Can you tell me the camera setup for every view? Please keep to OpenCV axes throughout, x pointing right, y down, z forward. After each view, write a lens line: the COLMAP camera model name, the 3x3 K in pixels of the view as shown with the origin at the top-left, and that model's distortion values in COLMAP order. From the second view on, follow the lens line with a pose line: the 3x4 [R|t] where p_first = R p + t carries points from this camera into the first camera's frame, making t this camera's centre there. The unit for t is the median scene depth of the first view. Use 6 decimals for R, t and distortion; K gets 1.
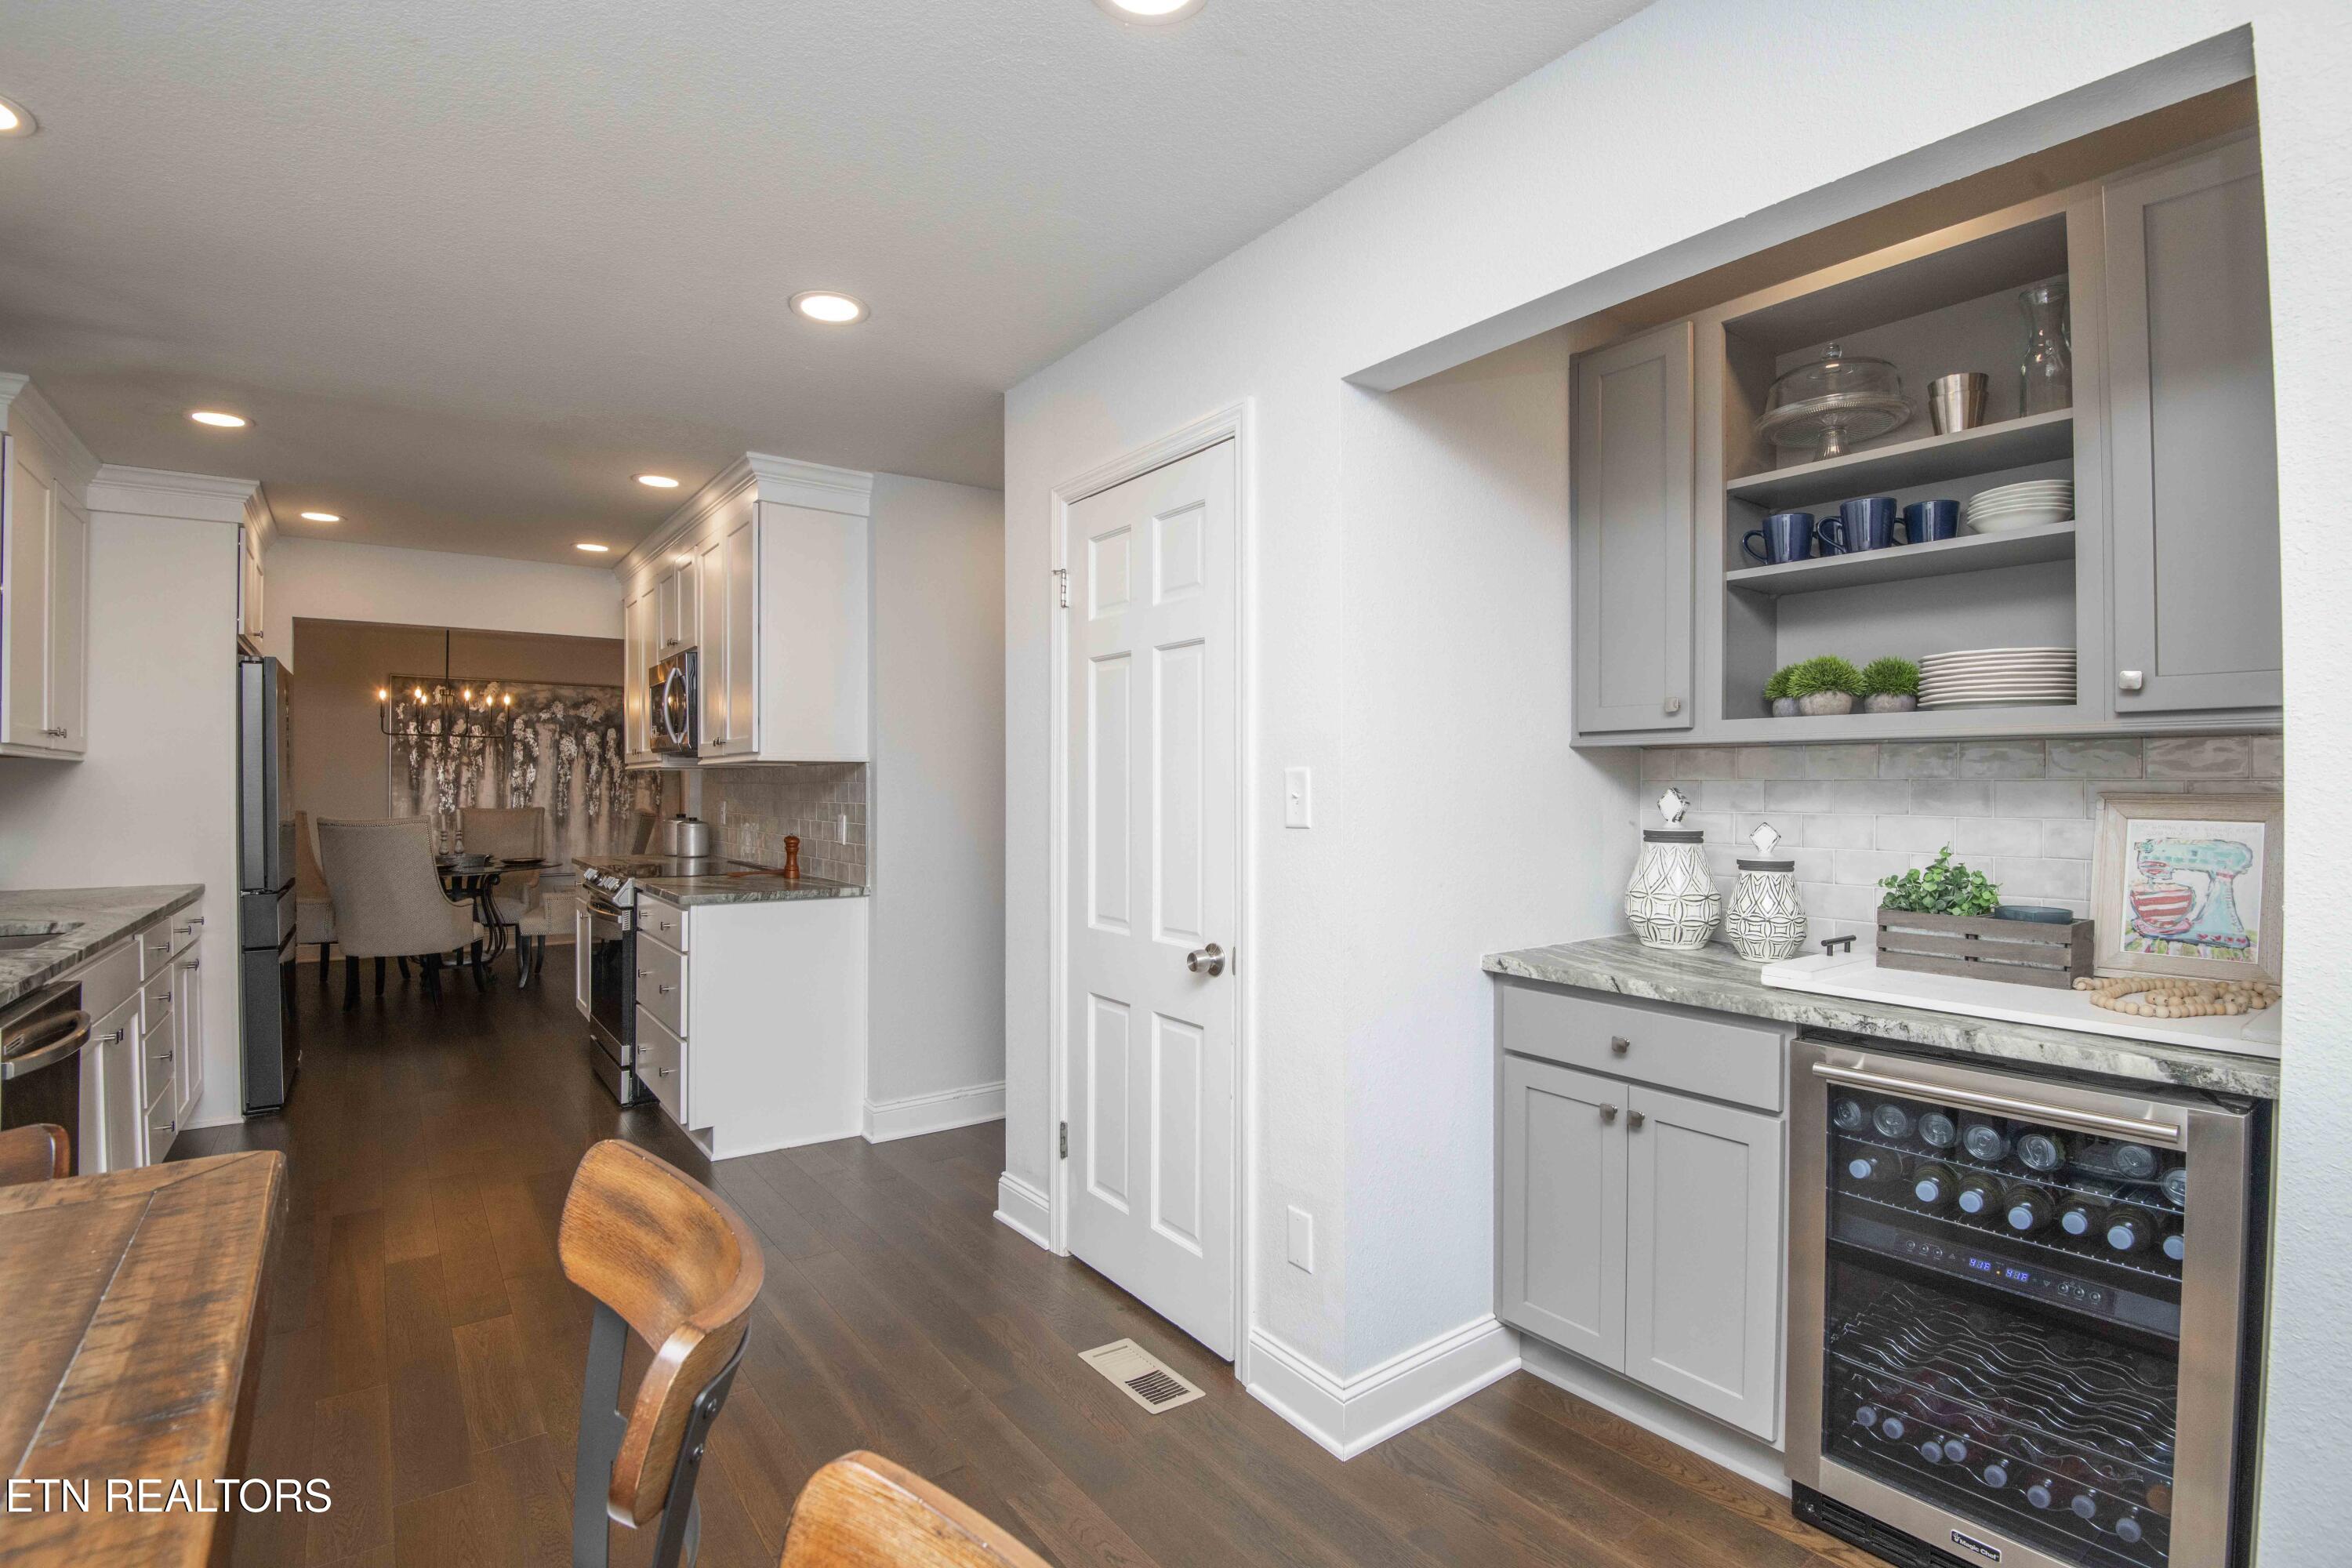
lens RADIAL K [[1087.3, 0, 1173.0], [0, 1087.3, 780.6], [0, 0, 1]] dist [-0.031257, -0.005846]
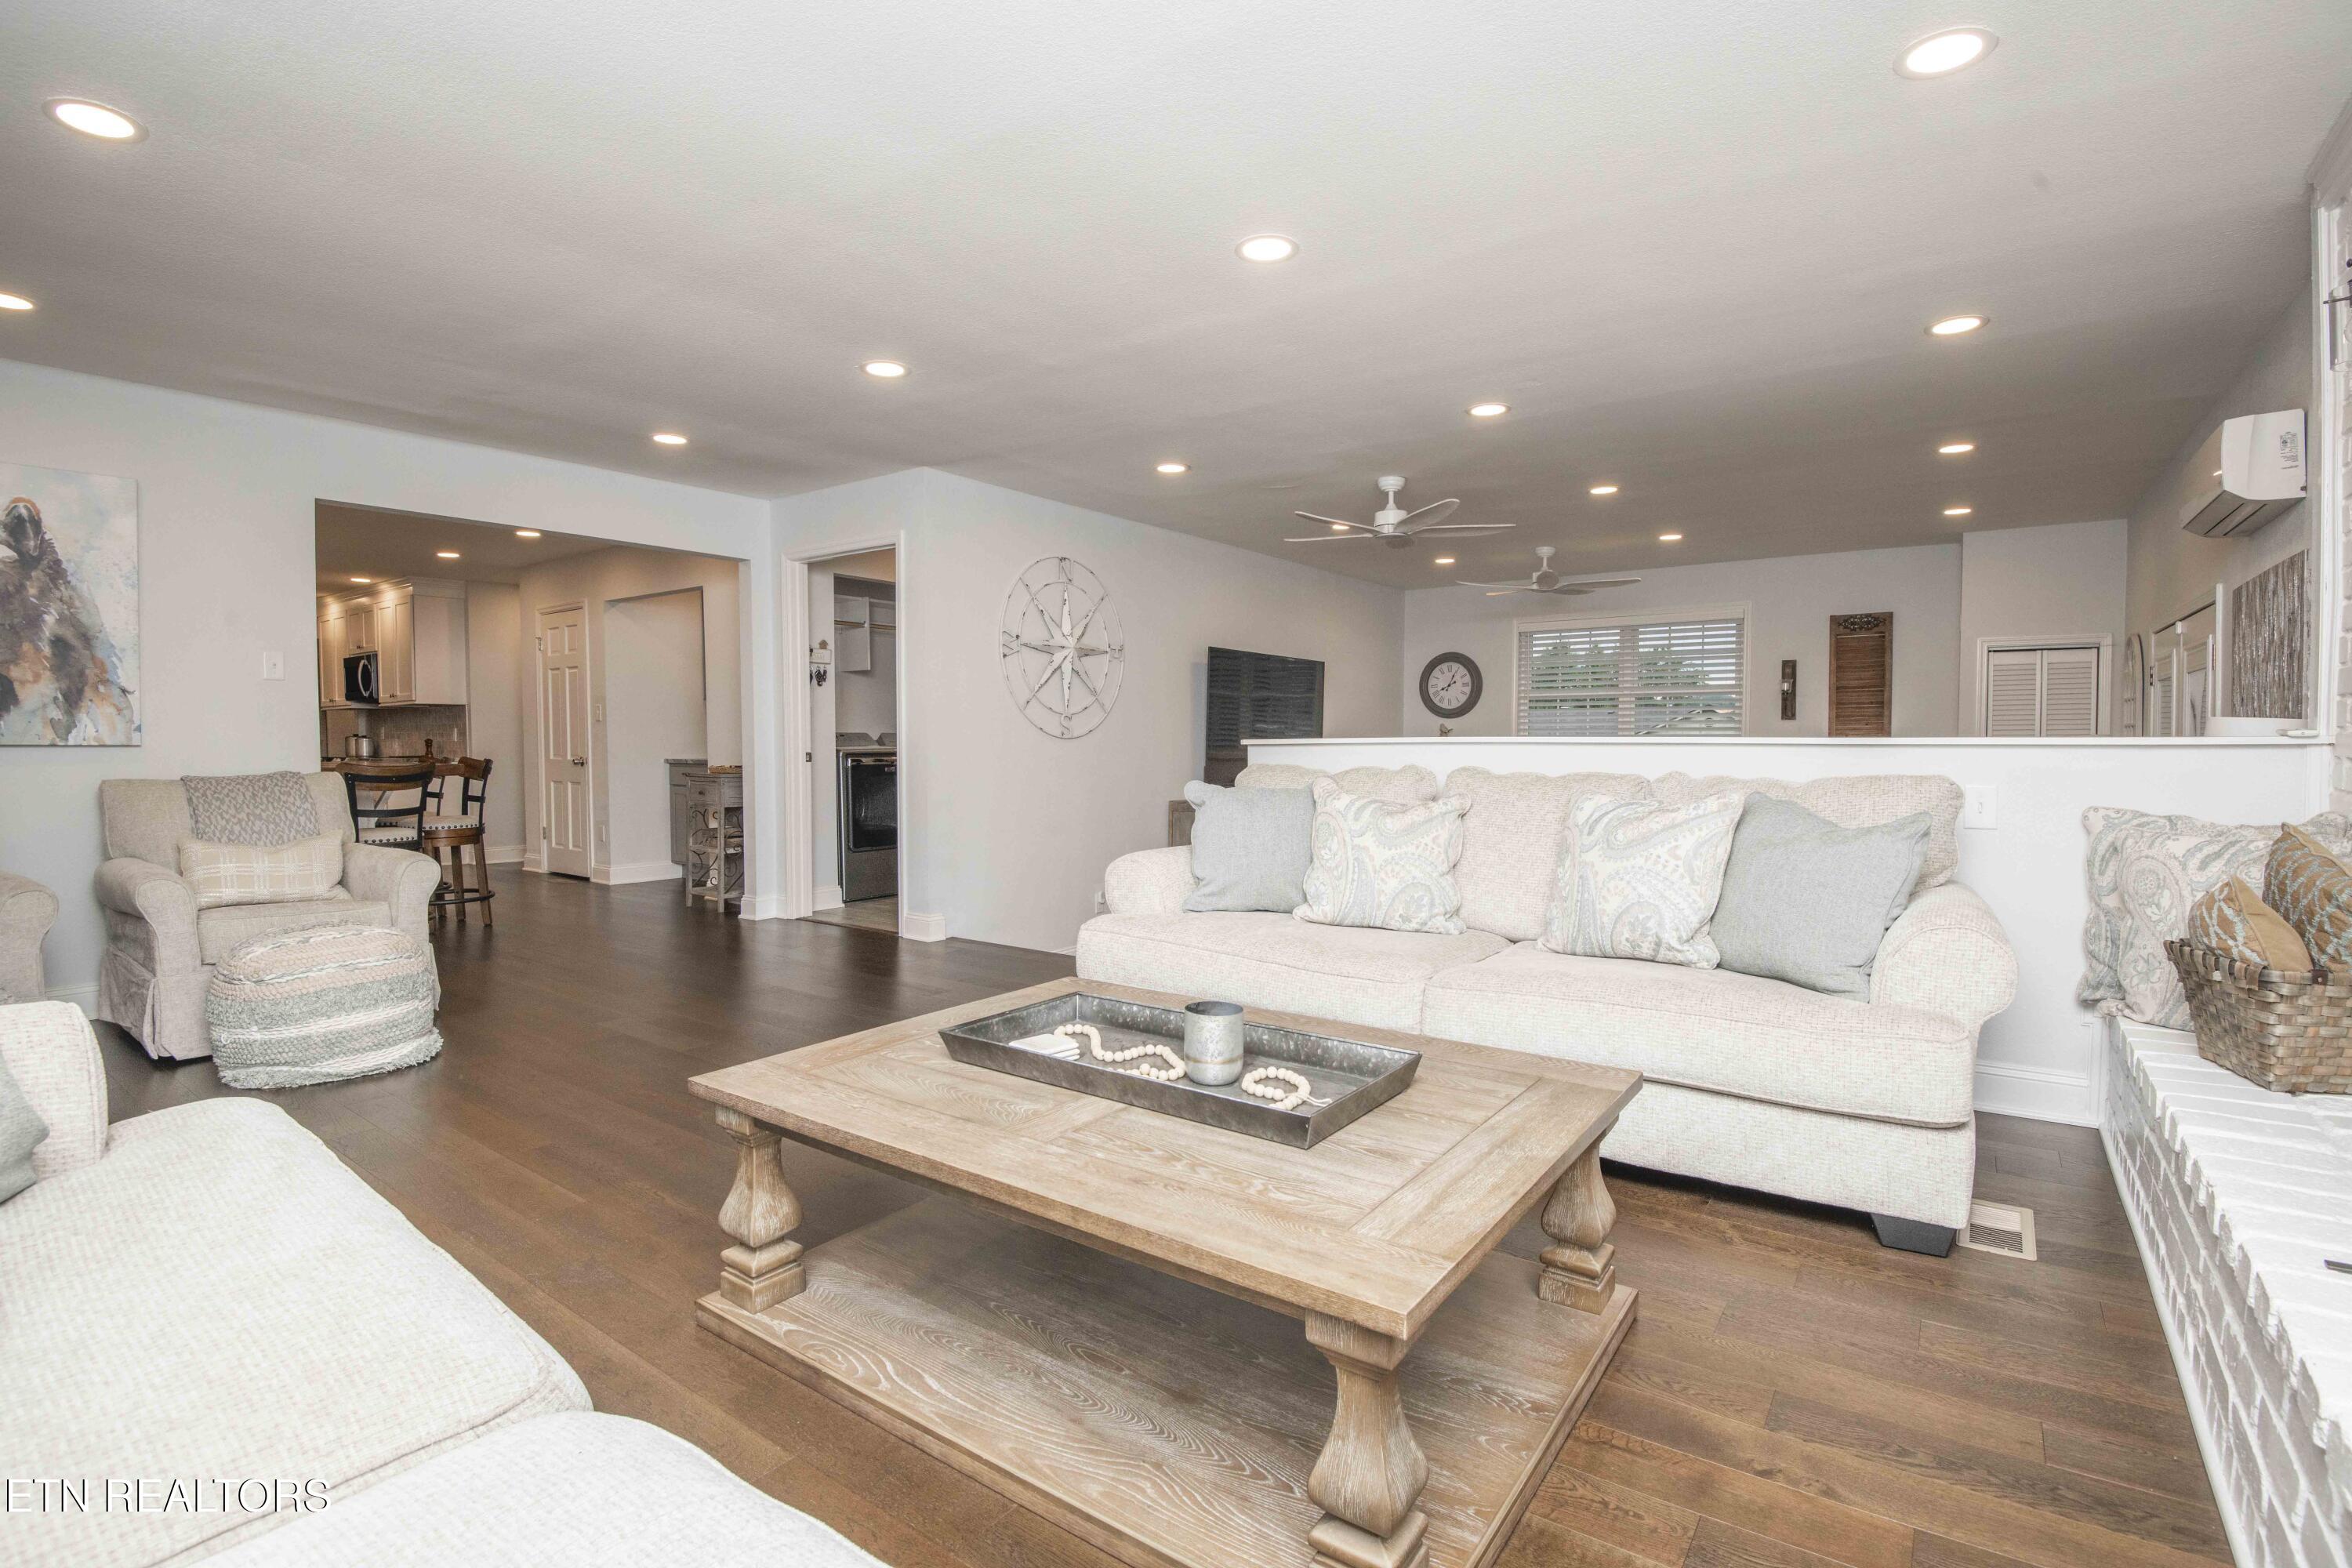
lens RADIAL K [[1087.3, 0, 1185.8], [0, 1087.3, 775.7], [0, 0, 1]] dist [-0.031257, -0.005846]
pose [[0.951825, -0.009747, 0.306485, 0.227898], [-0.002348, 0.999234, 0.039068, 0.019259], [-0.306631, -0.037906, 0.951073, -0.789088]]
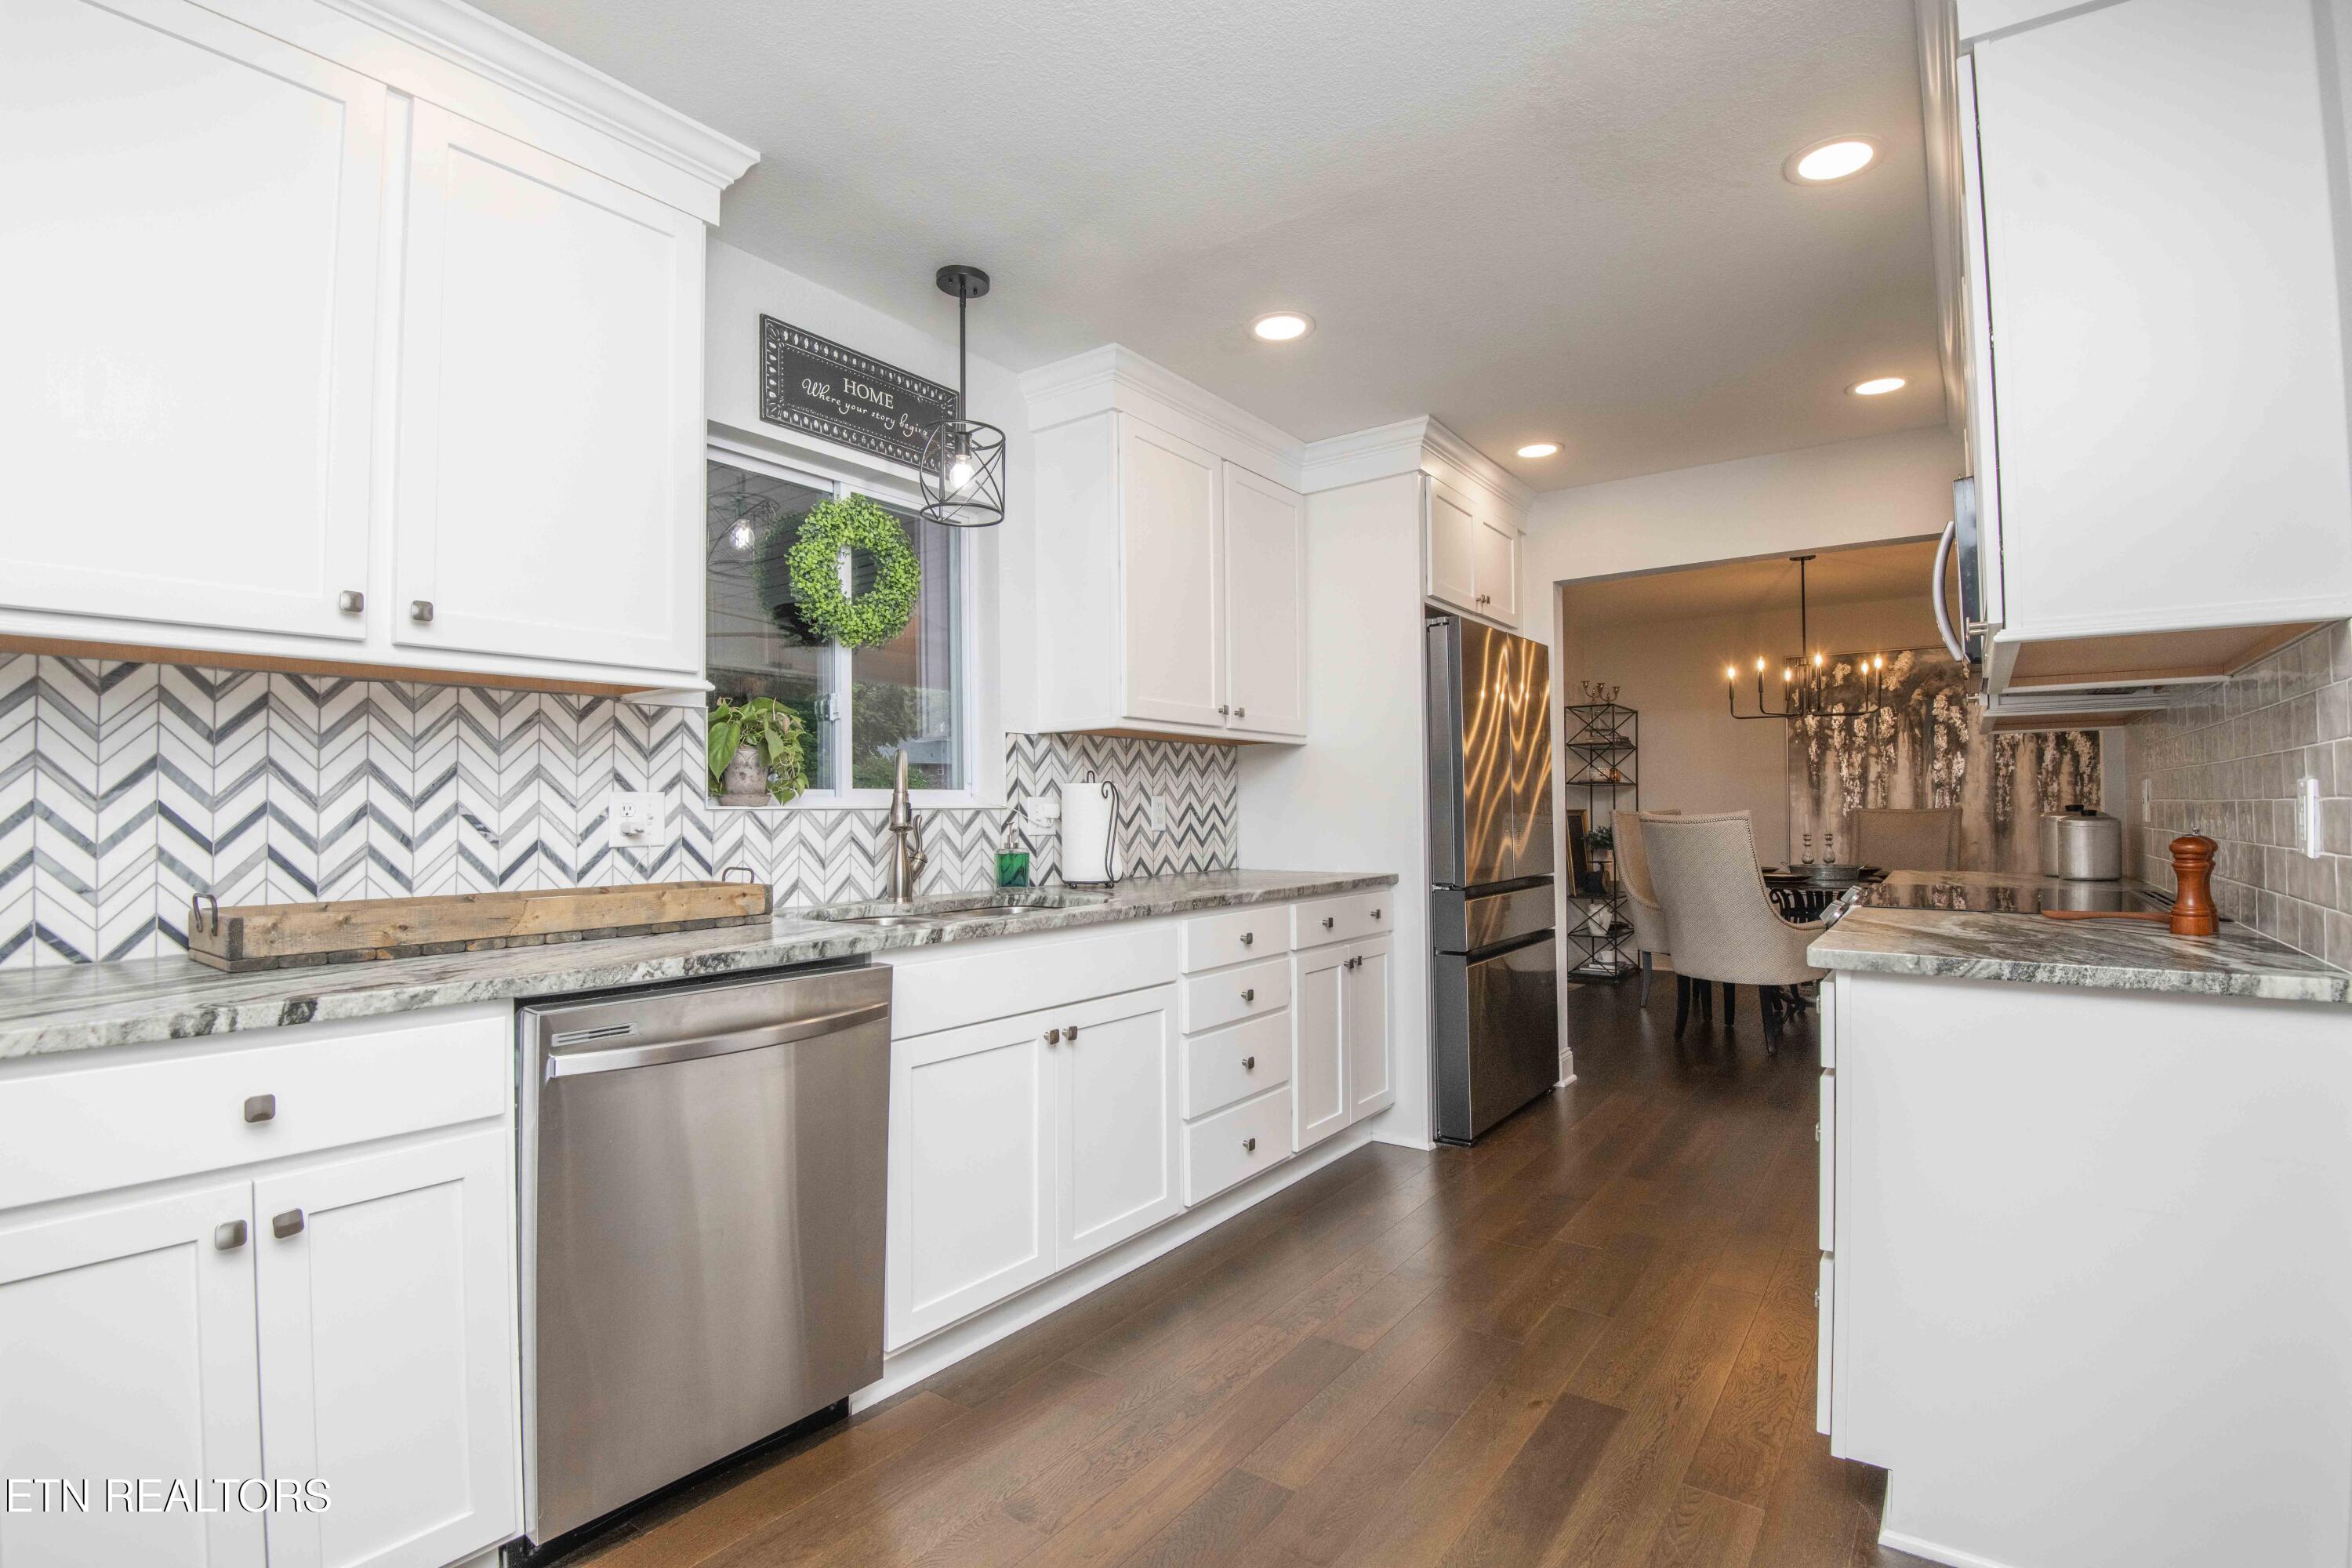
lens RADIAL K [[1087.3, 0, 1178.6], [0, 1087.3, 781.9], [0, 0, 1]] dist [-0.031257, -0.005846]
pose [[0.296014, -0.026582, -0.954814, -0.038884], [0.011513, 0.999639, -0.024261, 0.018644], [0.955114, -0.003811, 0.296213, 0.256815]]
